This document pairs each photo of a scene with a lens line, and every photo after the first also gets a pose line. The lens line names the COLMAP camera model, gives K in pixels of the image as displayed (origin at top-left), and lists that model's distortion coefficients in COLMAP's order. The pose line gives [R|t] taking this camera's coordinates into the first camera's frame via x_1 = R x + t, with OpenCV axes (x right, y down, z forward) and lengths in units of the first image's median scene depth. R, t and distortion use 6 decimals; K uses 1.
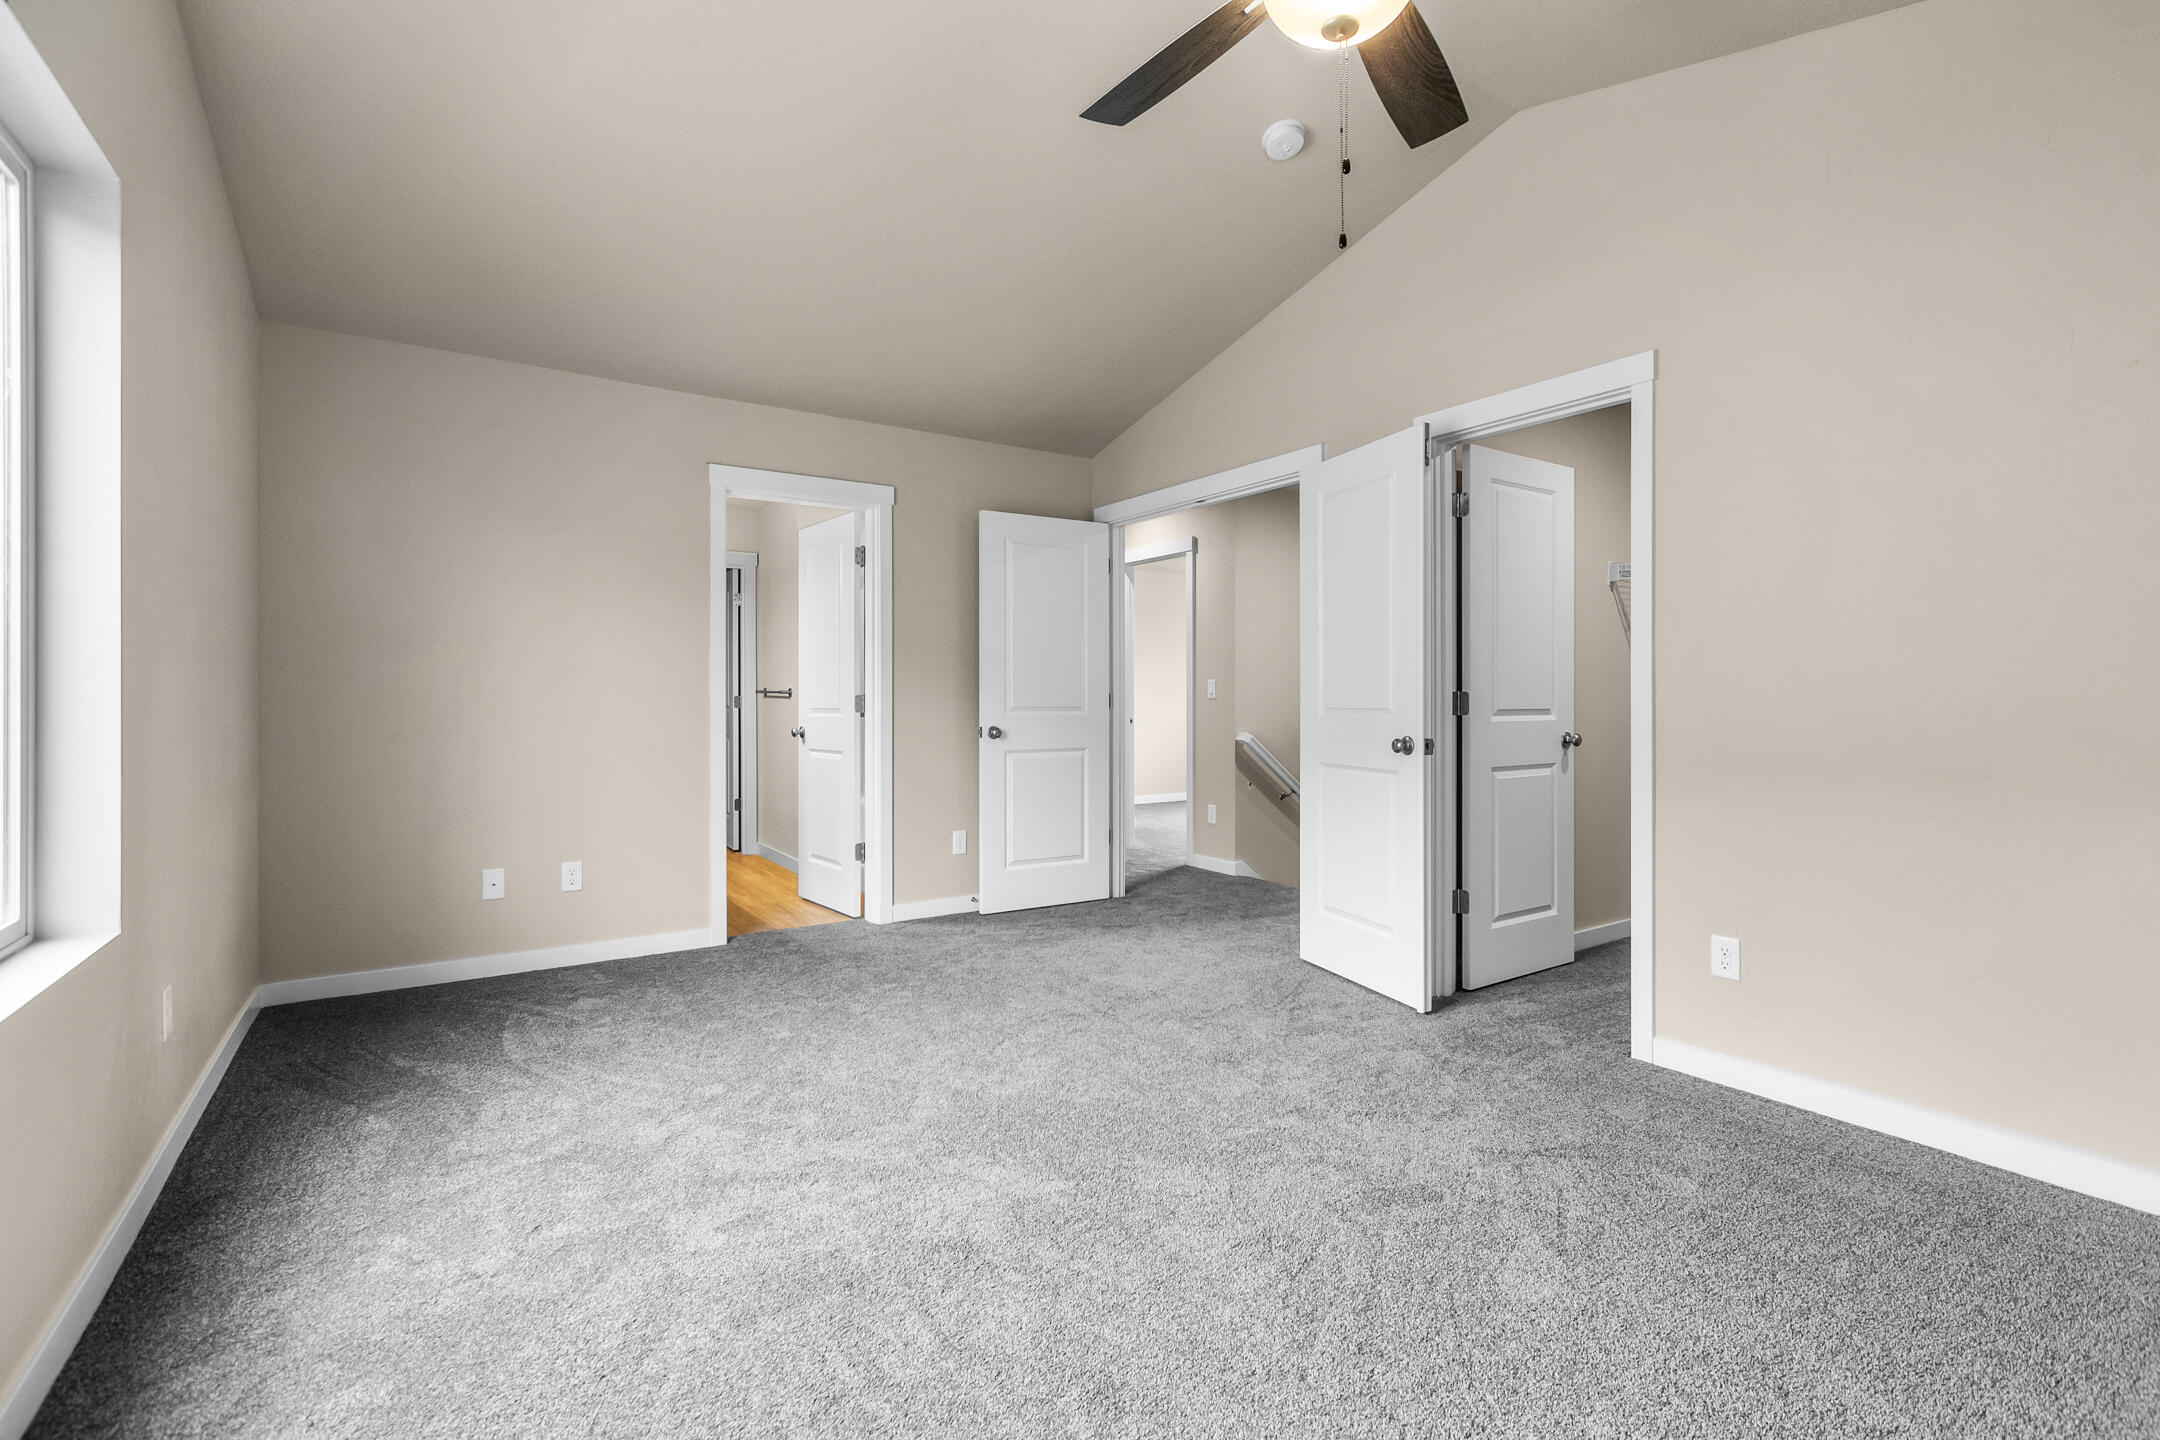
lens RADIAL K [[980.7, 0, 1094.4], [0, 980.7, 710.1], [0, 0, 1]] dist [0.003112, -0.001136]
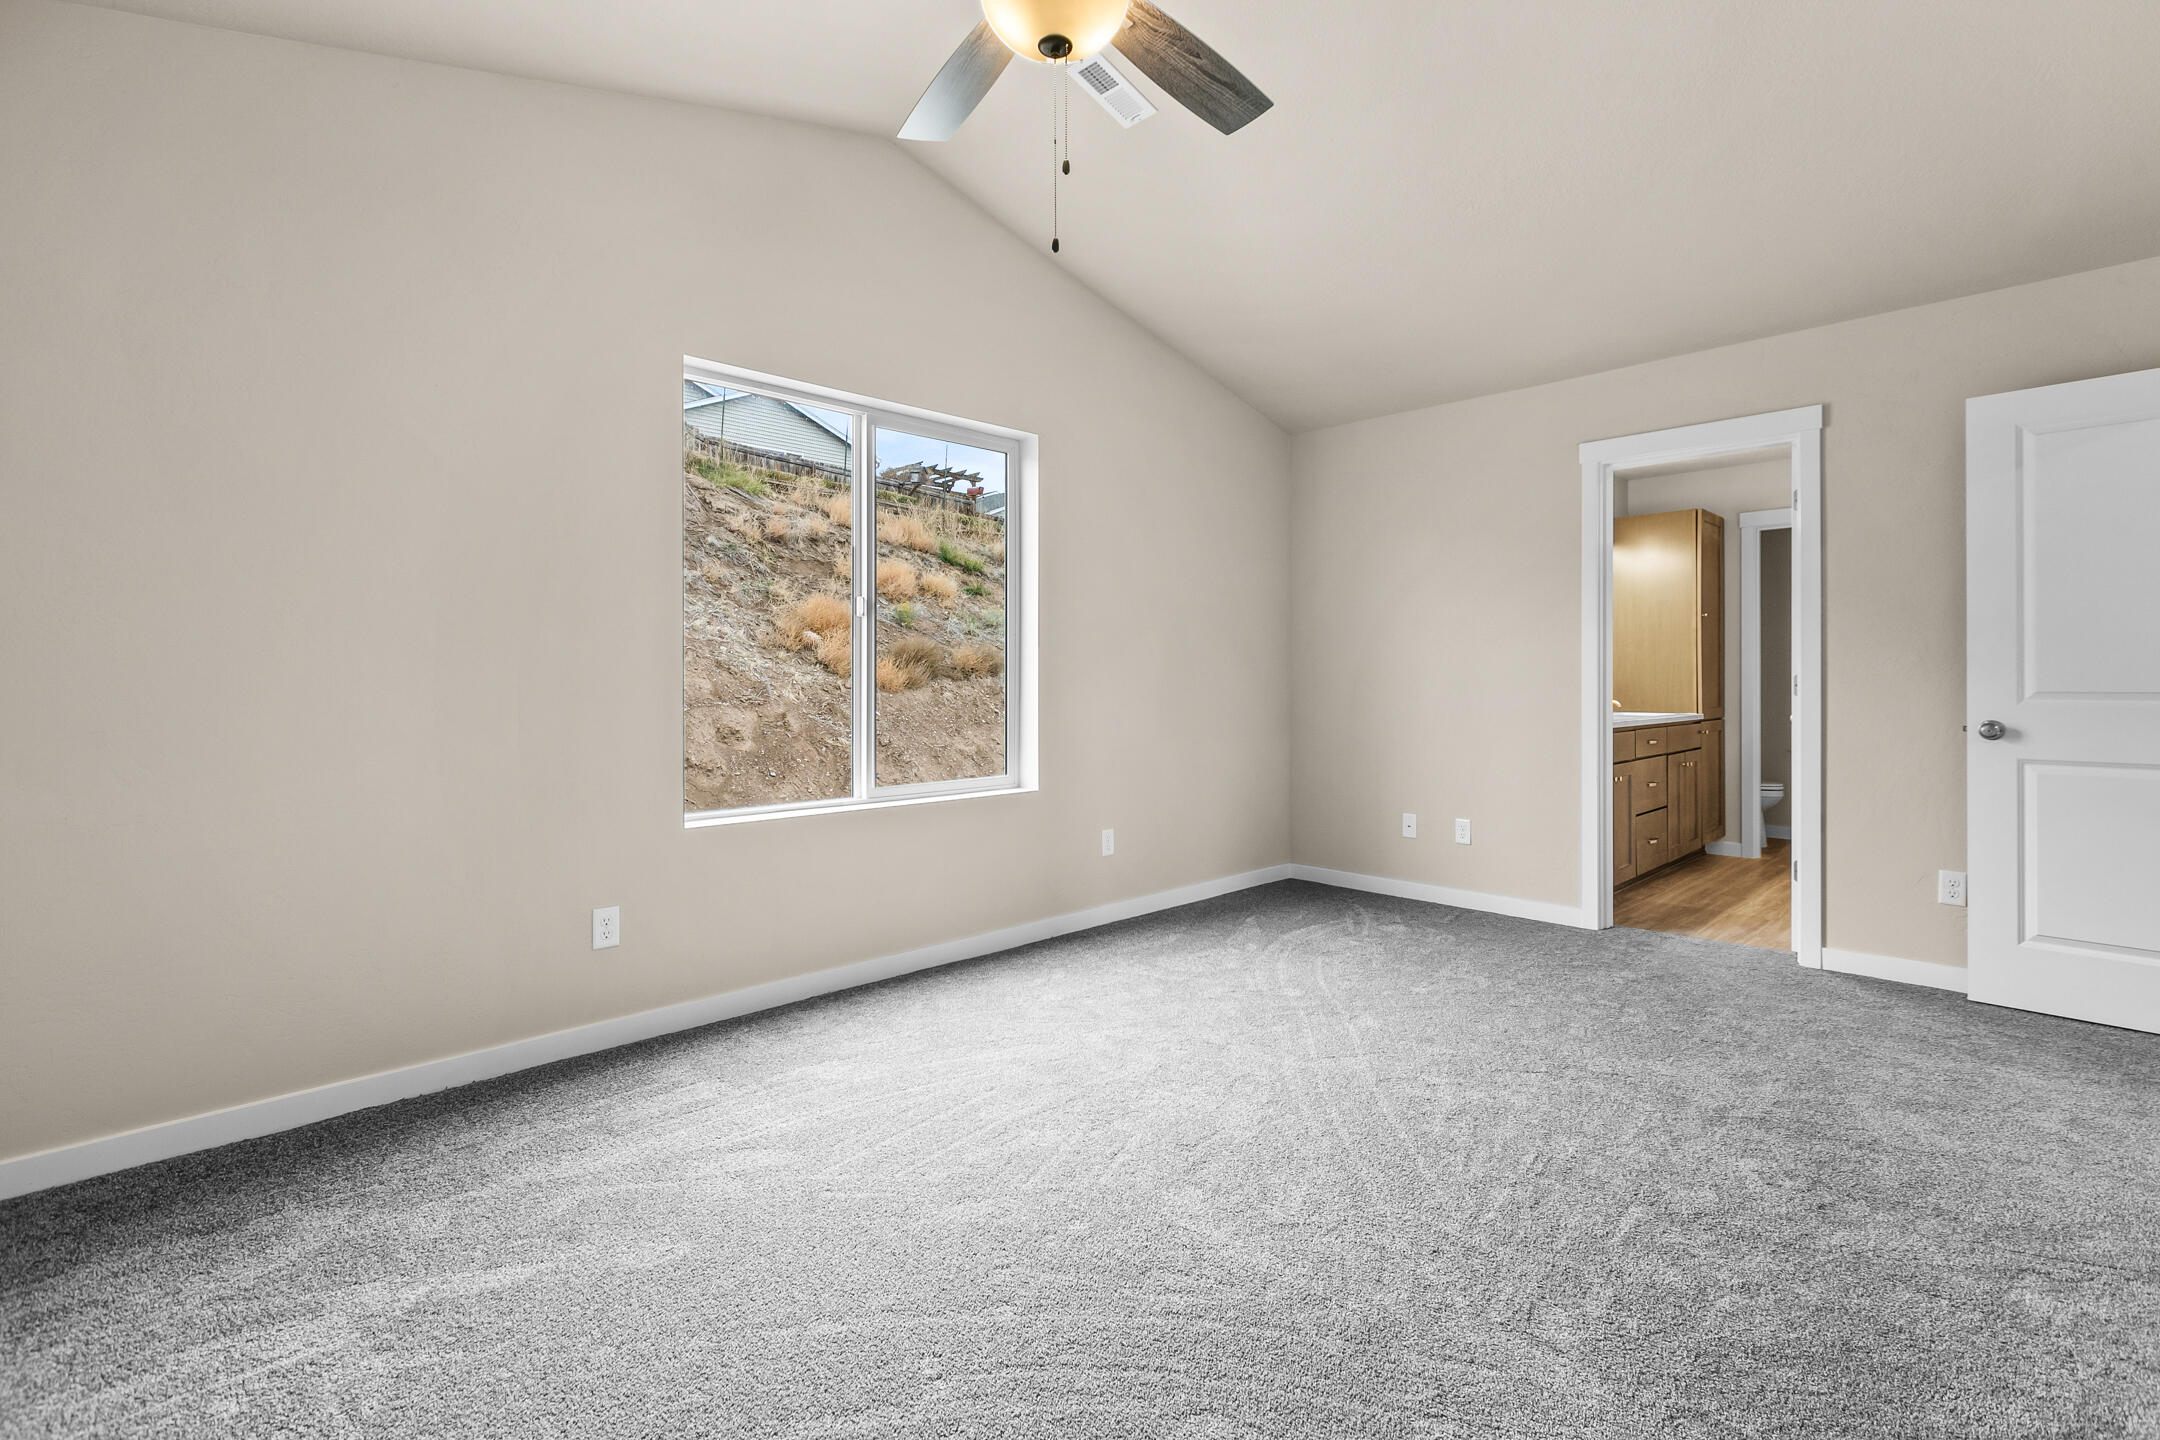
lens RADIAL K [[980.7, 0, 1092.1], [0, 980.7, 706.3], [0, 0, 1]] dist [0.003112, -0.001136]
pose [[0.180069, 0.027178, -0.983278, 0.547554], [-0.007899, 0.999626, 0.026183, -0.007451], [0.983622, 0.003053, 0.180216, 0.358384]]
